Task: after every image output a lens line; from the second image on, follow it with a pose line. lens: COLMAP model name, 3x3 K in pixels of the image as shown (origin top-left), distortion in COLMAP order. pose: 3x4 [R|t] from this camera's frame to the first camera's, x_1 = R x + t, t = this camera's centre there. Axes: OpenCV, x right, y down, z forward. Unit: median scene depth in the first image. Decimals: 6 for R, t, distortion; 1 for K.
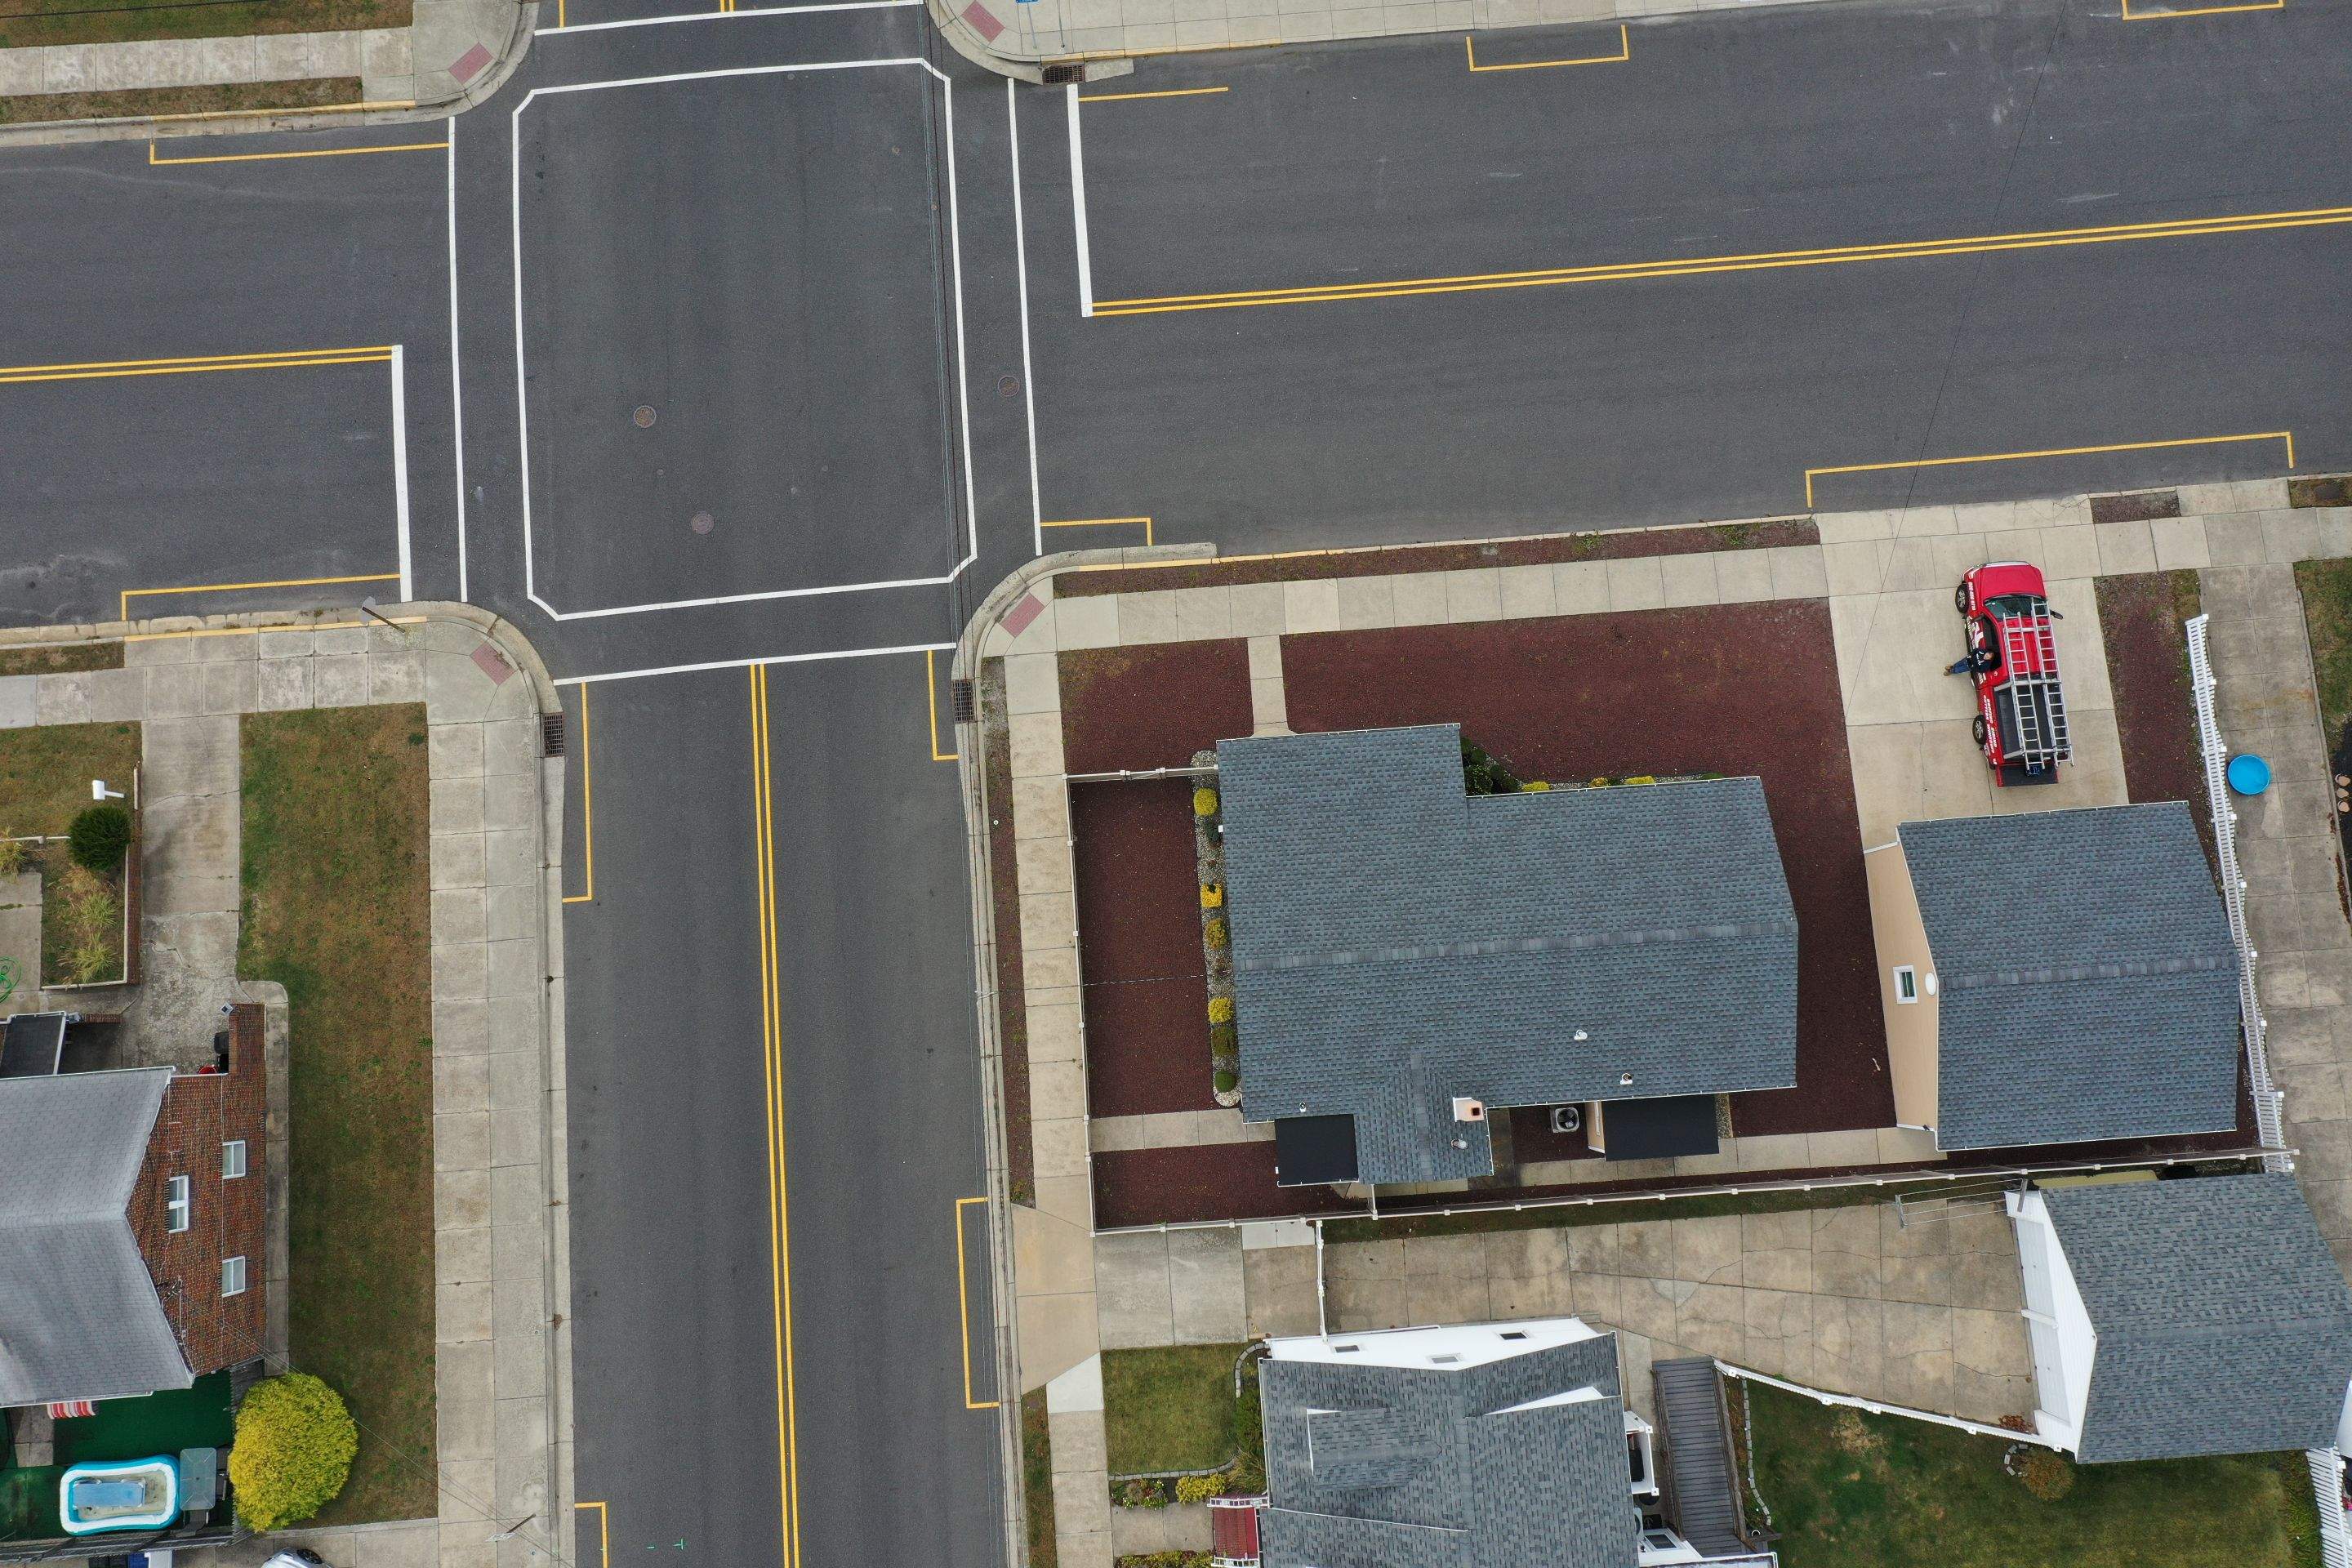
lens RADIAL K [[1868.8, 0, 1175.6], [0, 1868.8, 784.0], [0, 0, 1]] dist [0.009551, 0.005479]
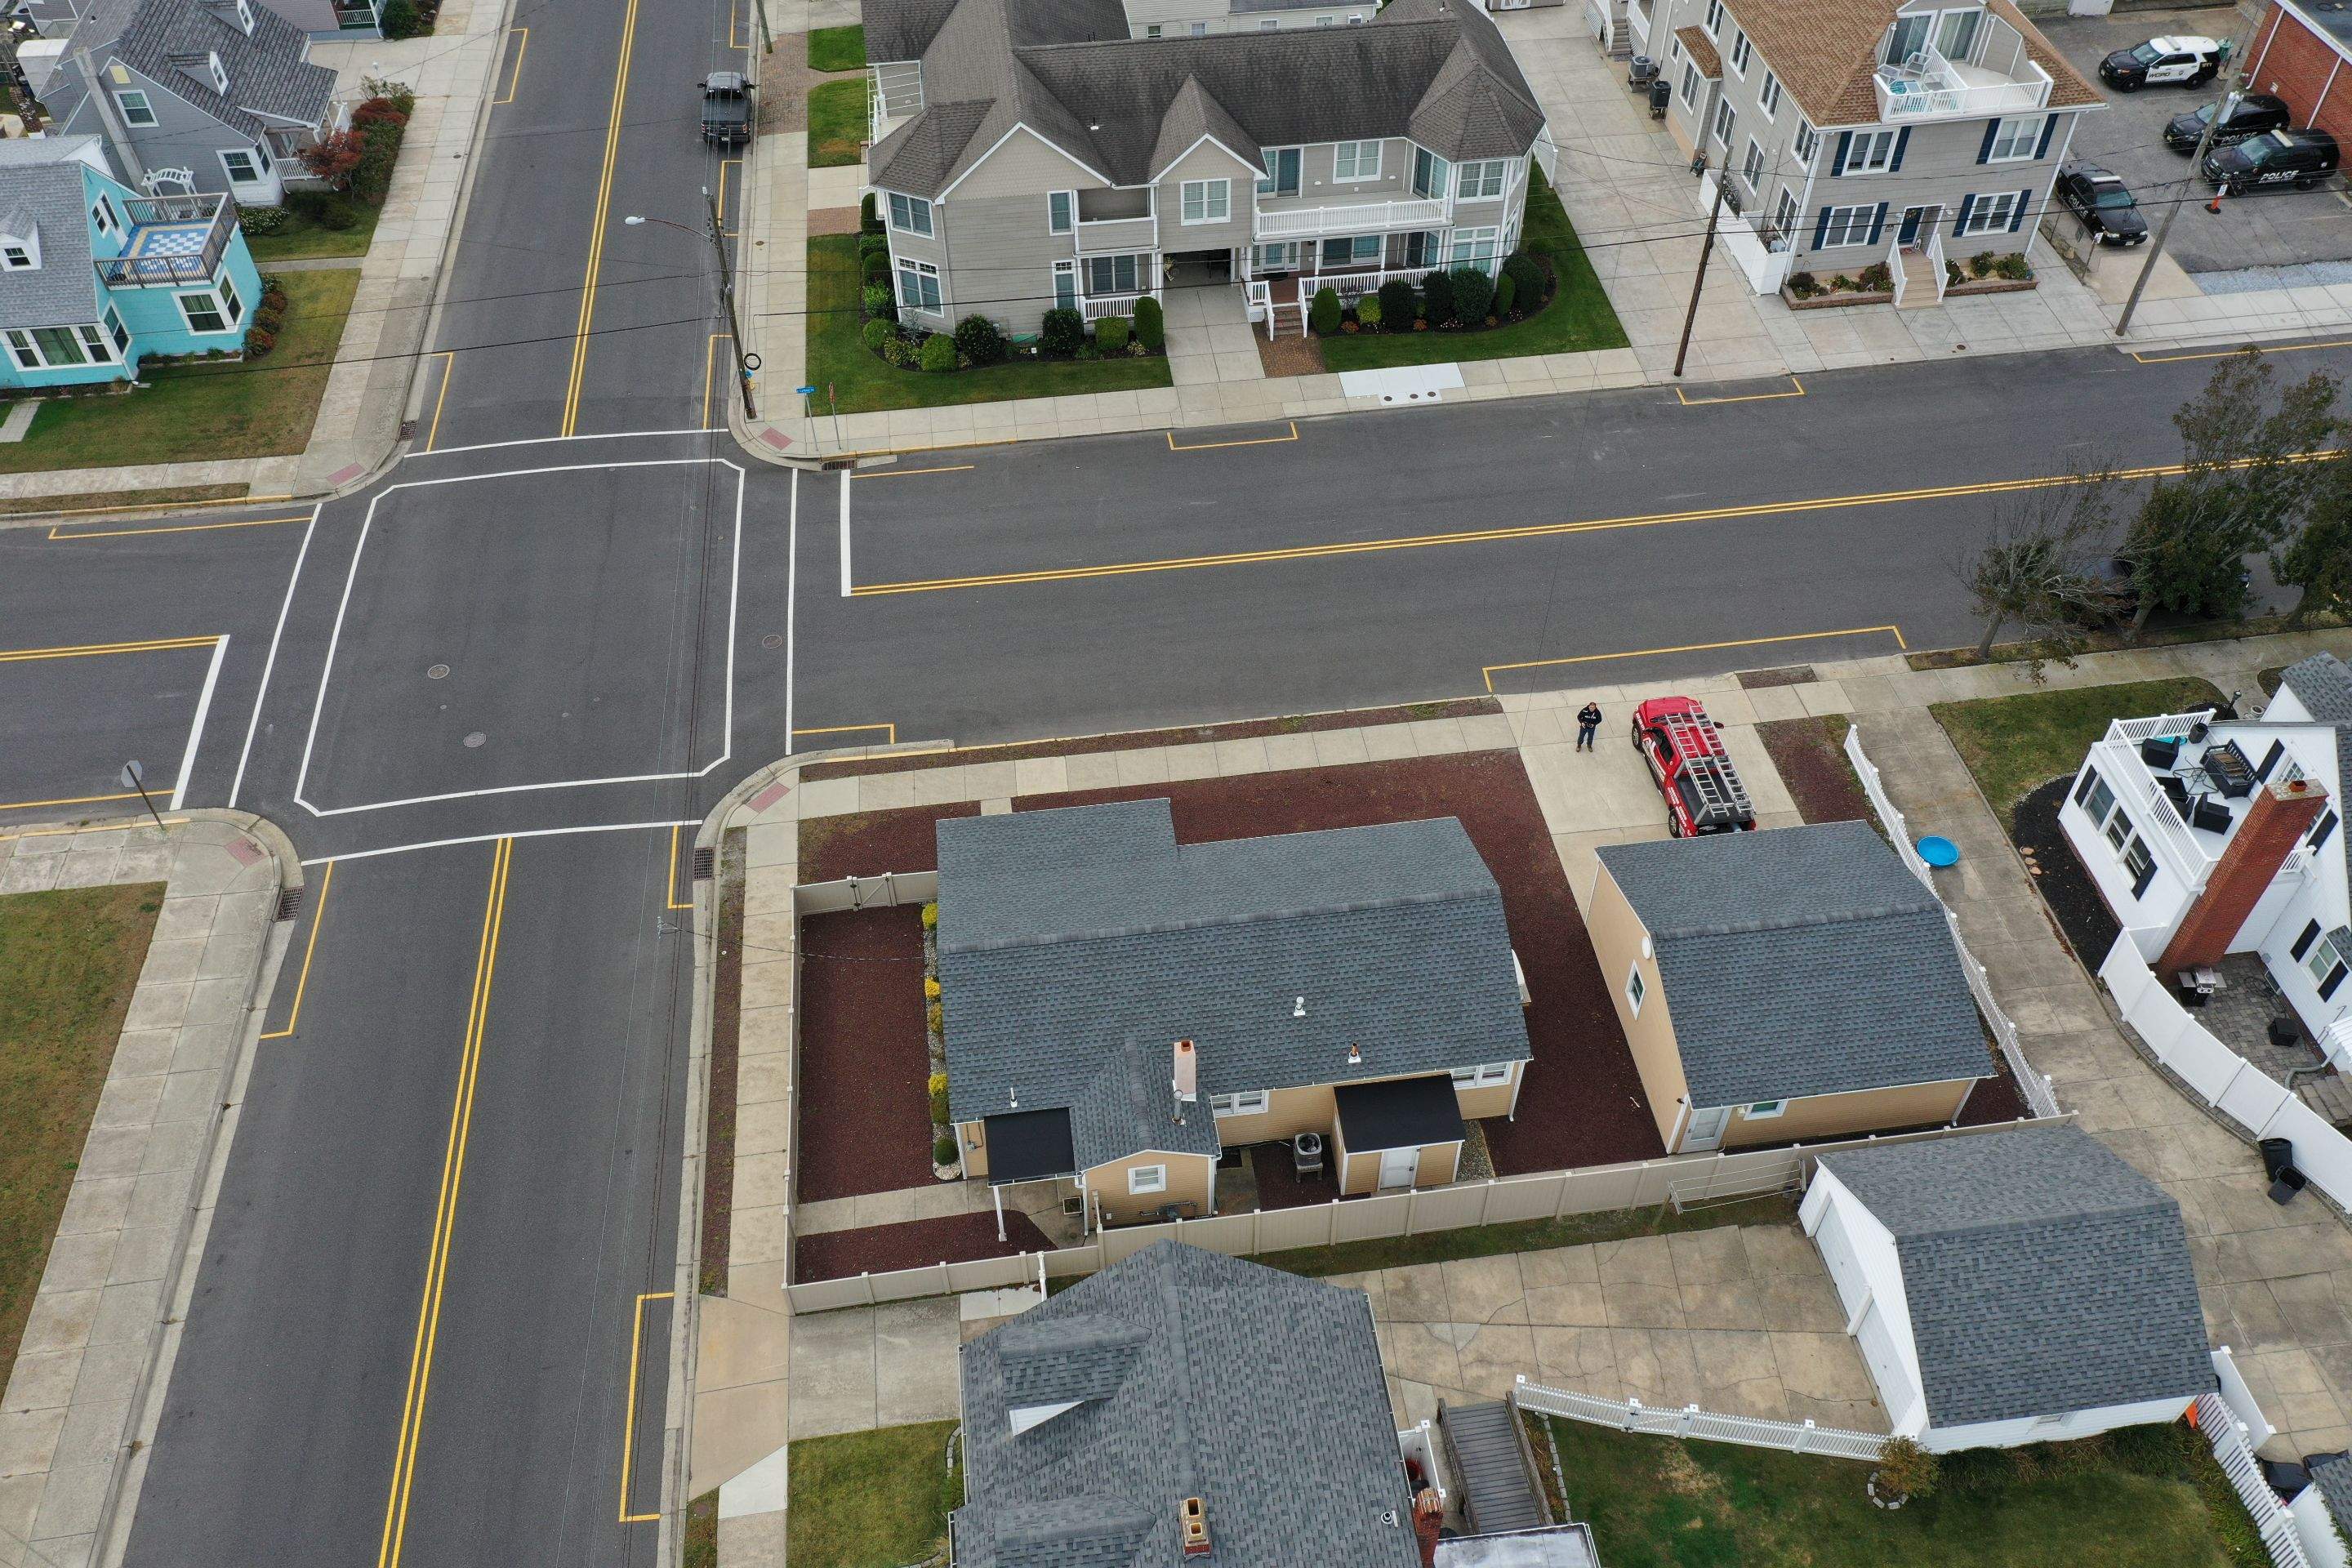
lens RADIAL K [[1868.8, 0, 1179.0], [0, 1868.8, 792.6], [0, 0, 1]] dist [0.009551, 0.005479]
pose [[0.998325, -0.039643, 0.042145, 0.108840], [0.056754, 0.812663, -0.579963, 0.550249], [-0.011259, 0.581384, 0.813552, 0.139736]]
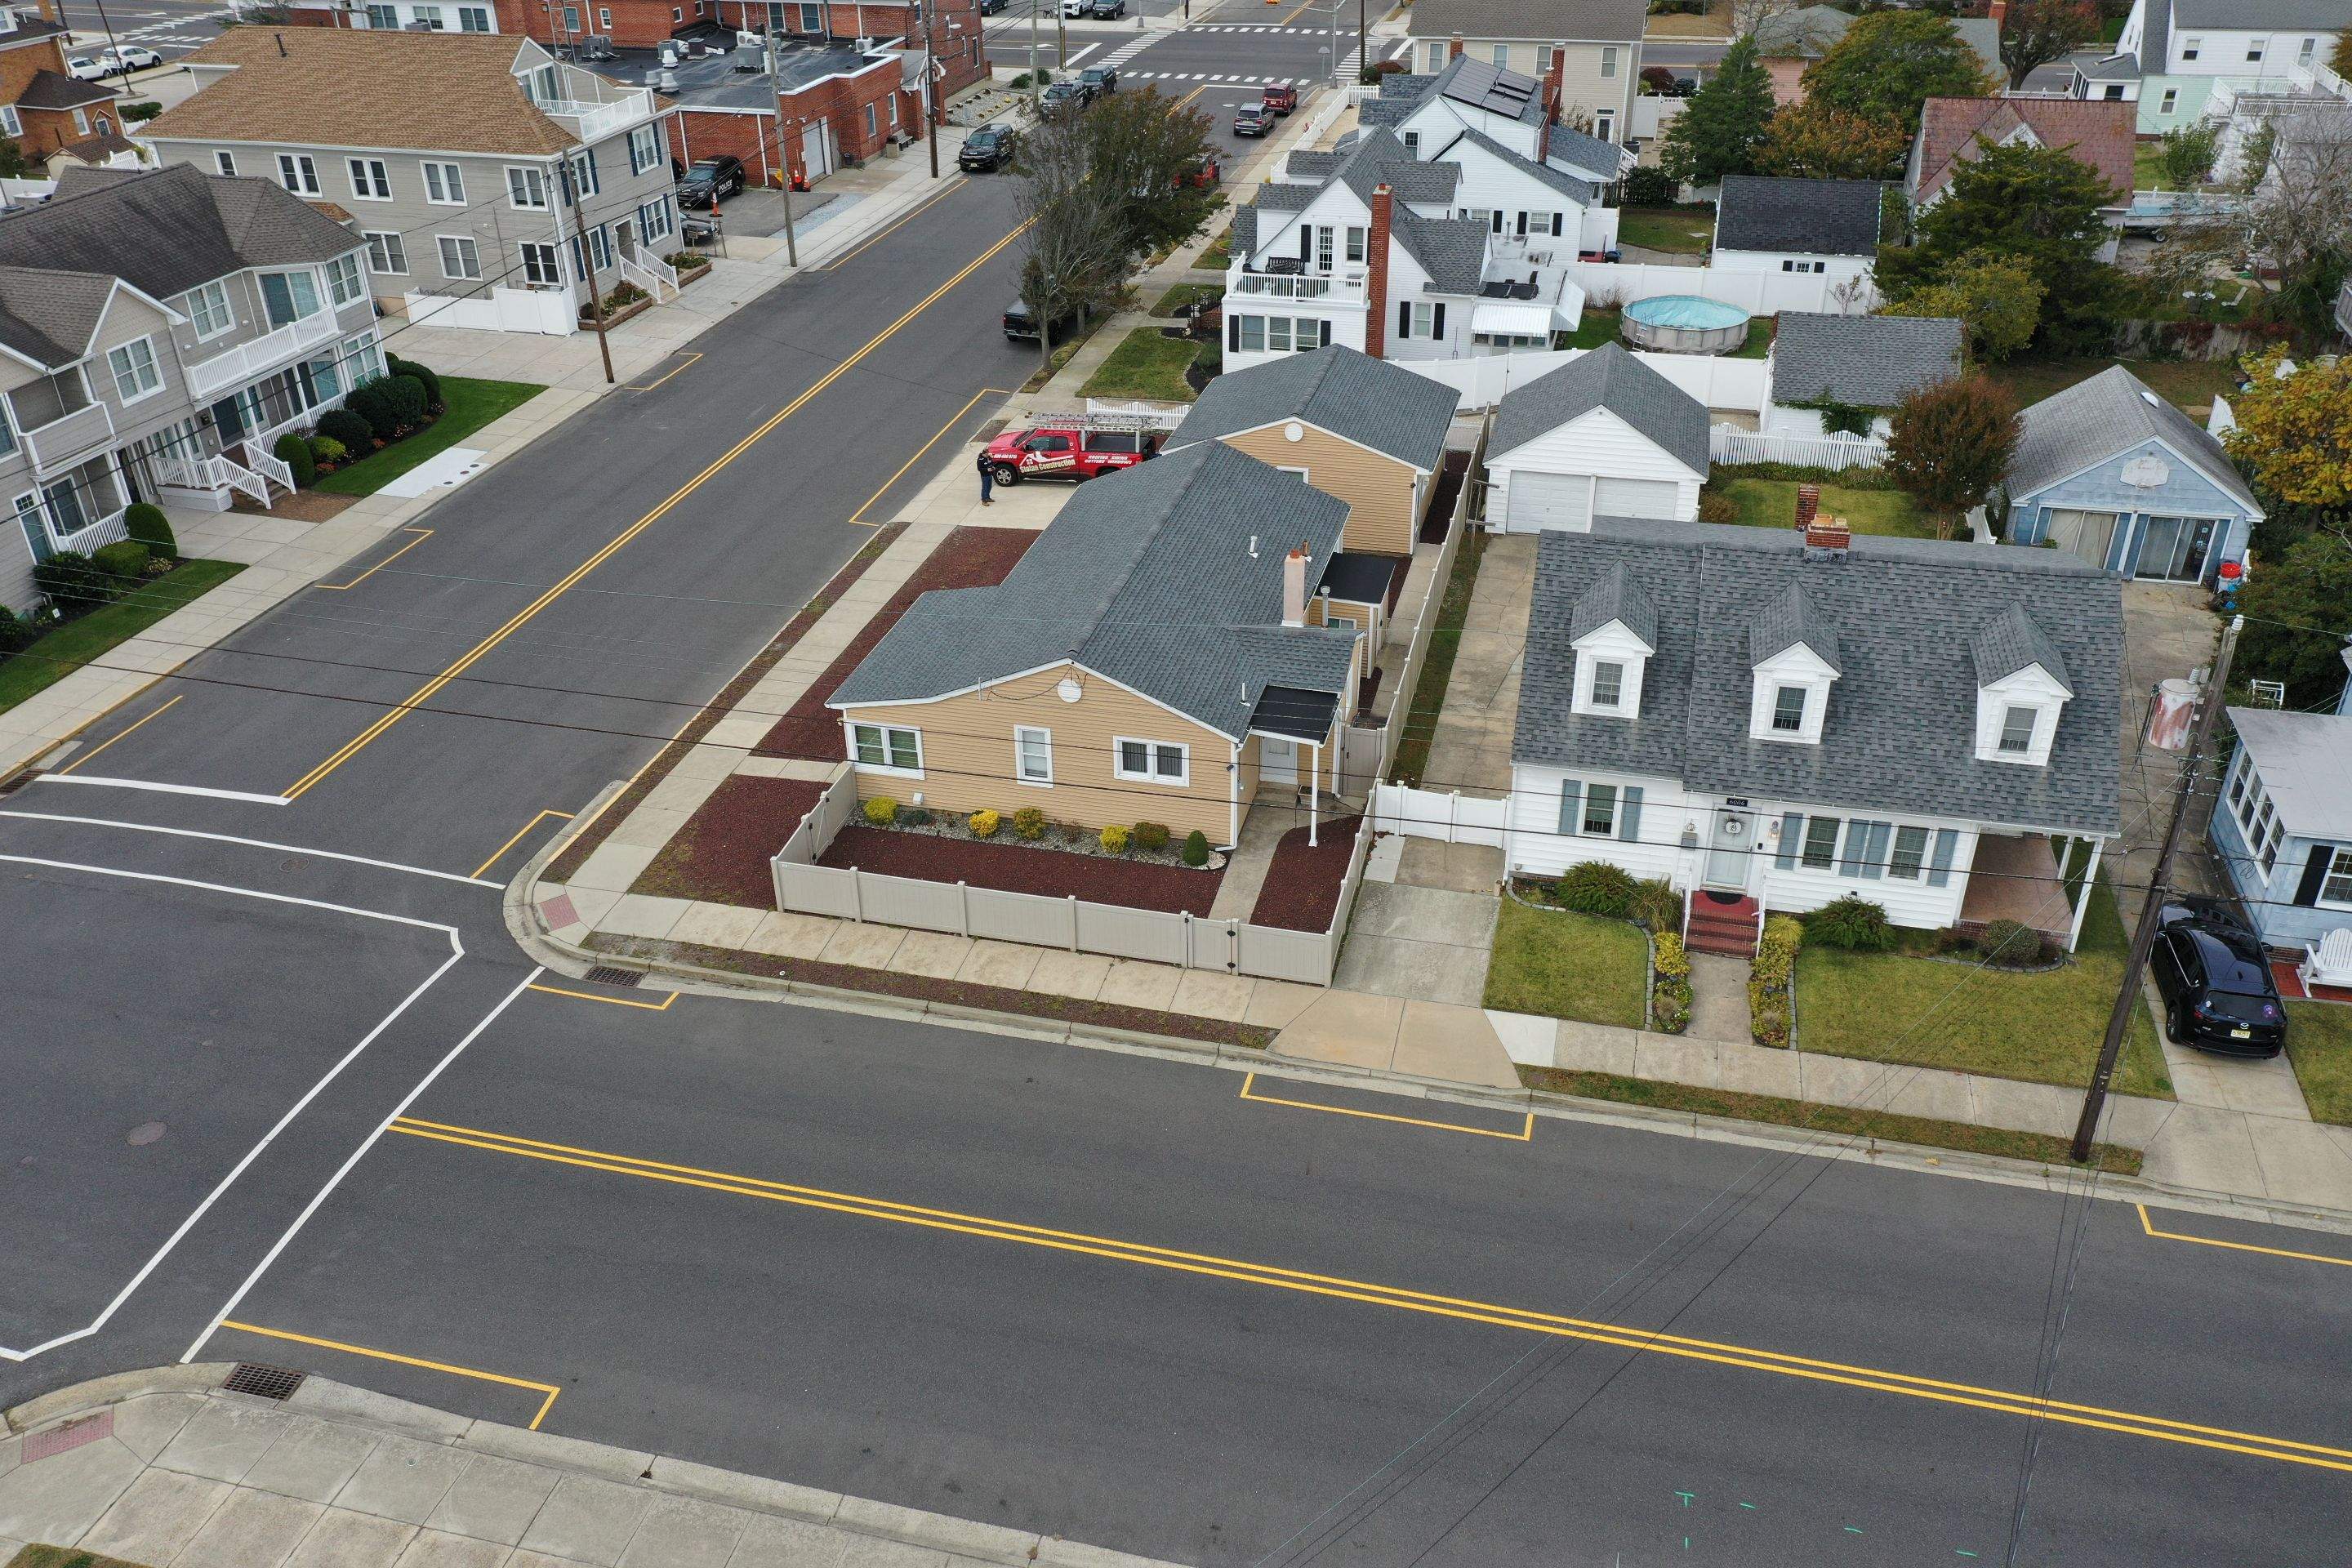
lens RADIAL K [[1868.8, 0, 1183.4], [0, 1868.8, 786.7], [0, 0, 1]] dist [0.009551, 0.005479]
pose [[0.308204, -0.472191, 0.825861, -0.643424], [0.943976, 0.259460, -0.203936, 0.312352], [-0.117982, 0.842446, 0.525704, 0.528312]]
